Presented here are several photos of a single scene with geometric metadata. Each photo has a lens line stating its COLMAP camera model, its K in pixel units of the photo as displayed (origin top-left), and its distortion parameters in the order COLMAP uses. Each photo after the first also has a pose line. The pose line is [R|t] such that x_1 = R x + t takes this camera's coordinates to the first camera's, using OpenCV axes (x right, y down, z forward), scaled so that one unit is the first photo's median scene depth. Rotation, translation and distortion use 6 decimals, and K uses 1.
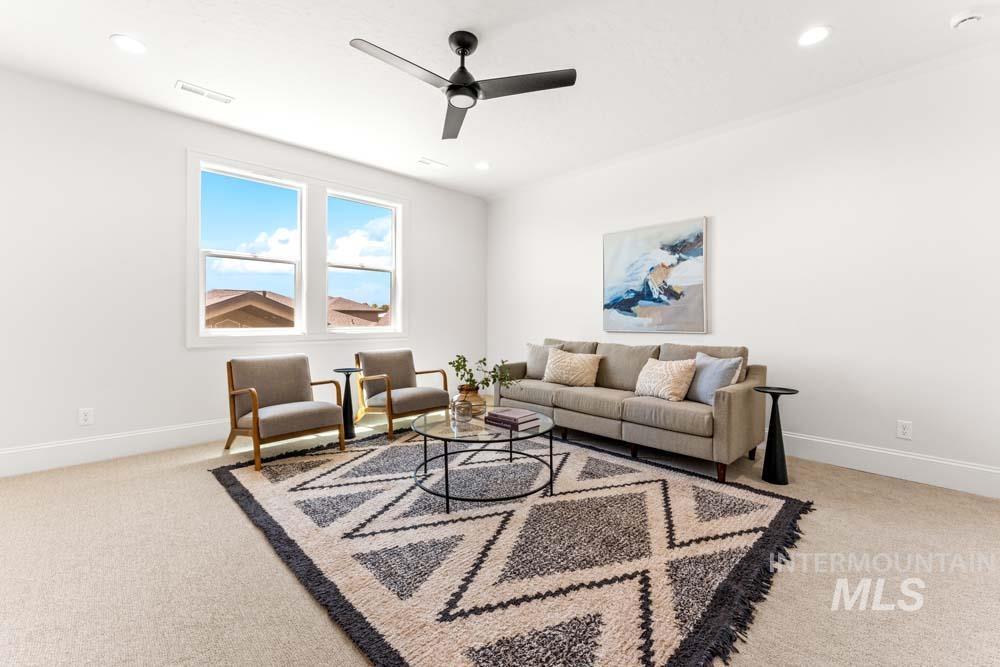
lens RADIAL K [[407.6, 0, 493.4], [0, 407.6, 327.1], [0, 0, 1]] dist [0.009078, -0.002826]
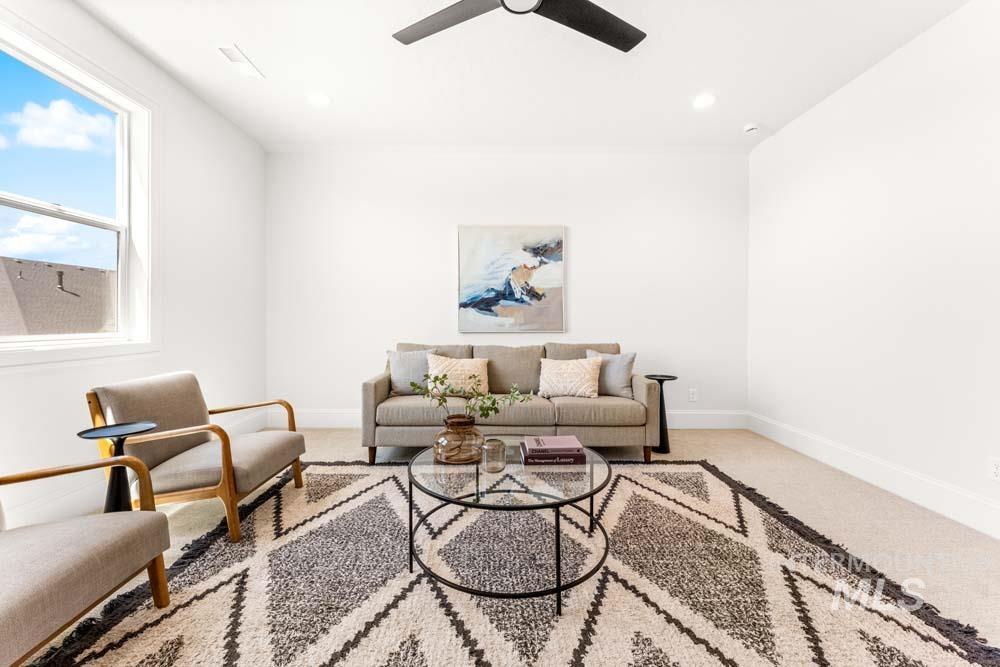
lens RADIAL K [[407.6, 0, 498.5], [0, 407.6, 326.4], [0, 0, 1]] dist [0.009078, -0.002826]
pose [[0.692541, -0.014440, 0.721234, -0.380791], [0.011007, 0.999895, 0.009450, -0.012064], [-0.721295, 0.001394, 0.692627, 0.354582]]
